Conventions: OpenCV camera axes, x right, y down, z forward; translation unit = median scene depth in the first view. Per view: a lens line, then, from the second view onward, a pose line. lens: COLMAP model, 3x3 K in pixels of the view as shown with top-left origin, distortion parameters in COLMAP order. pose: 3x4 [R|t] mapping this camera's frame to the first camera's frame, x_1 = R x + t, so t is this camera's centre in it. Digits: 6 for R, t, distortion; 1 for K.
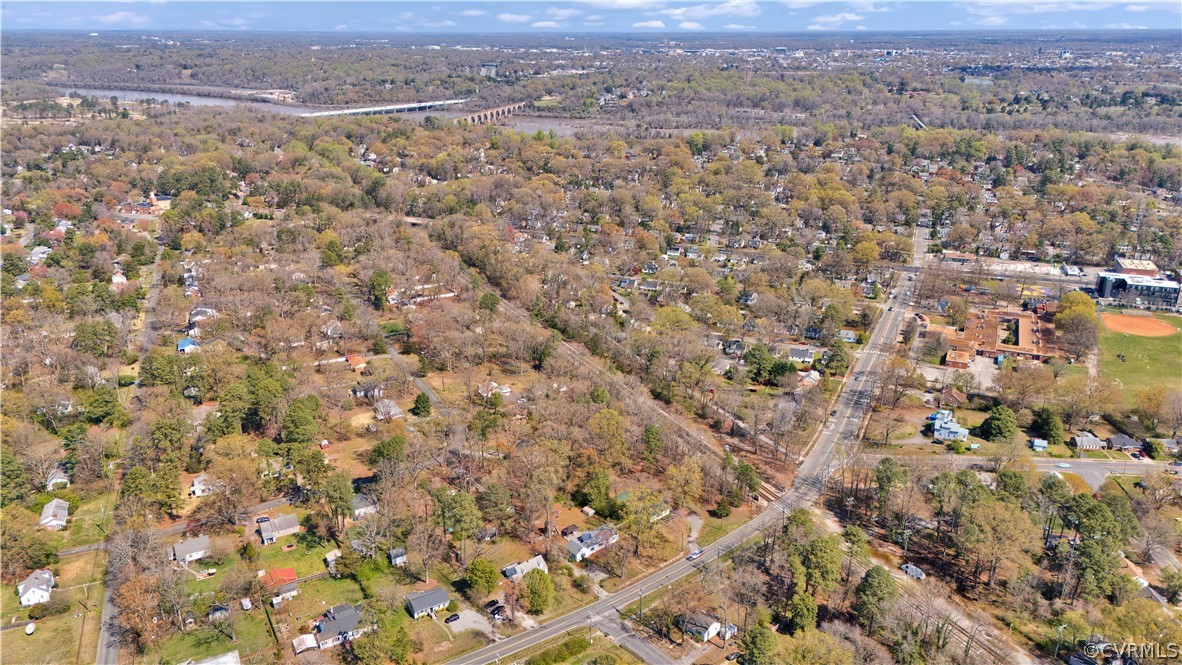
lens RADIAL K [[841.9, 0, 591.0], [0, 841.9, 332.5], [0, 0, 1]] dist [0.030628, -0.051191]
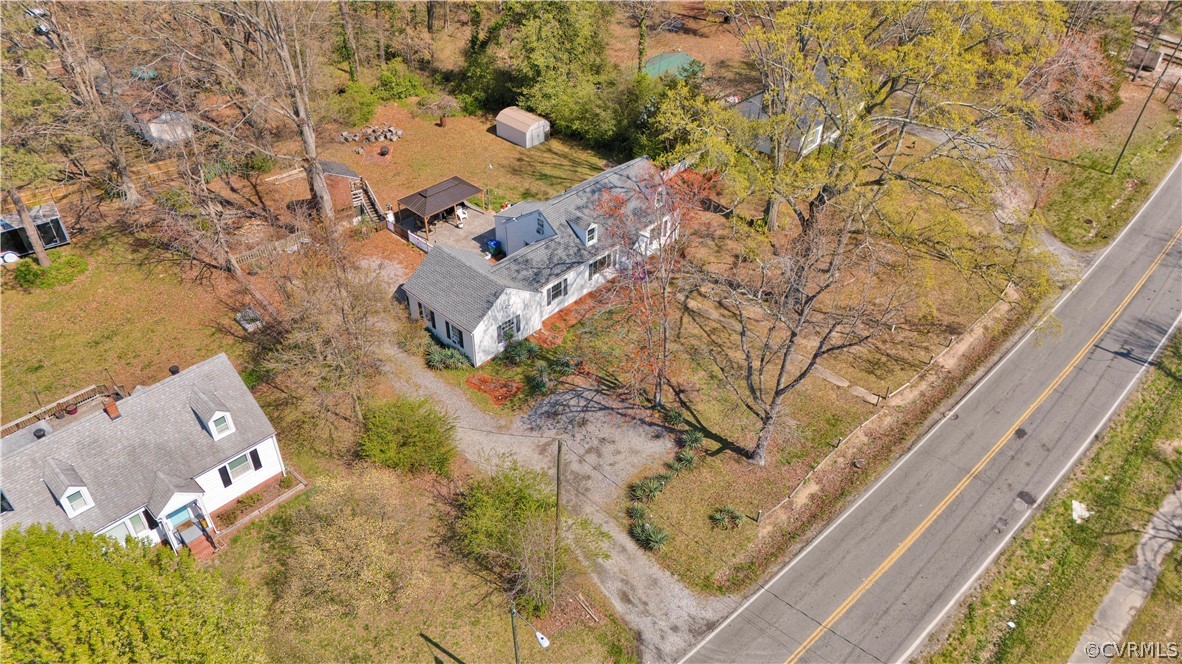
lens RADIAL K [[841.9, 0, 591.0], [0, 841.9, 332.0], [0, 0, 1]] dist [0.030628, -0.051191]
pose [[0.995277, -0.058452, 0.077501, -0.002496], [0.029985, 0.944463, 0.327248, 0.088127], [-0.092325, -0.323379, 0.941755, 0.353234]]
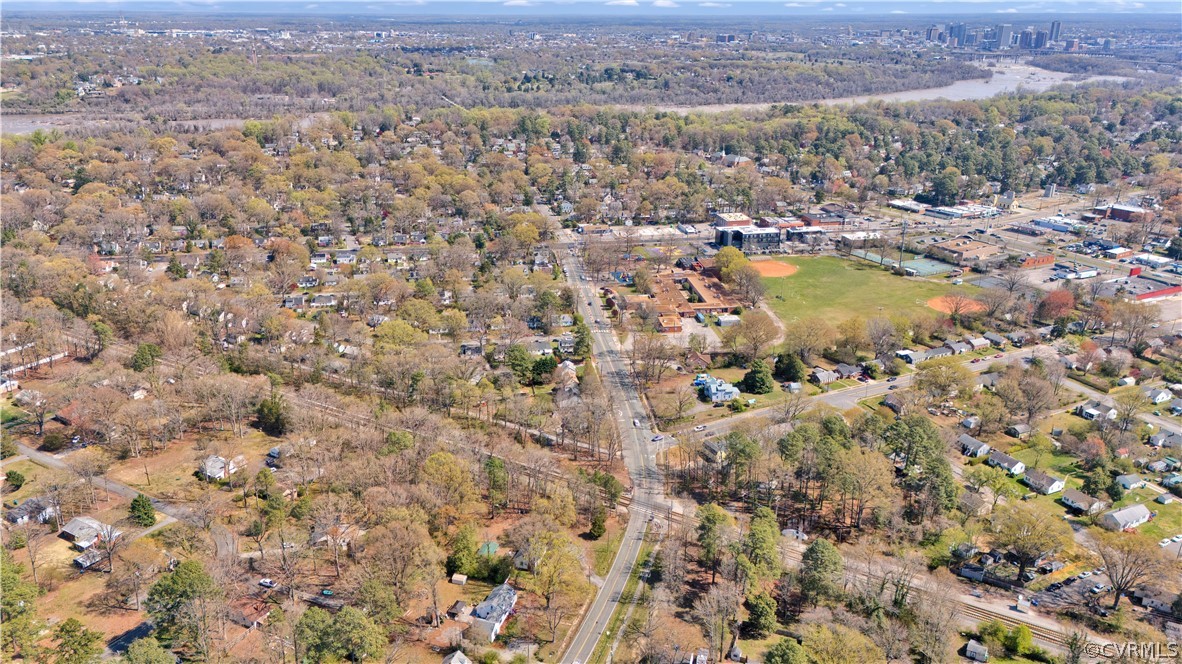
lens RADIAL K [[860.5, 0, 591.0], [0, 860.5, 332.0], [0, 0, 1]] dist [0.043578, -0.056583]
pose [[0.843290, -0.174831, 0.508228, -0.131681], [0.169331, 0.983881, 0.057490, -0.024977], [-0.510087, 0.037578, 0.859301, 0.090209]]
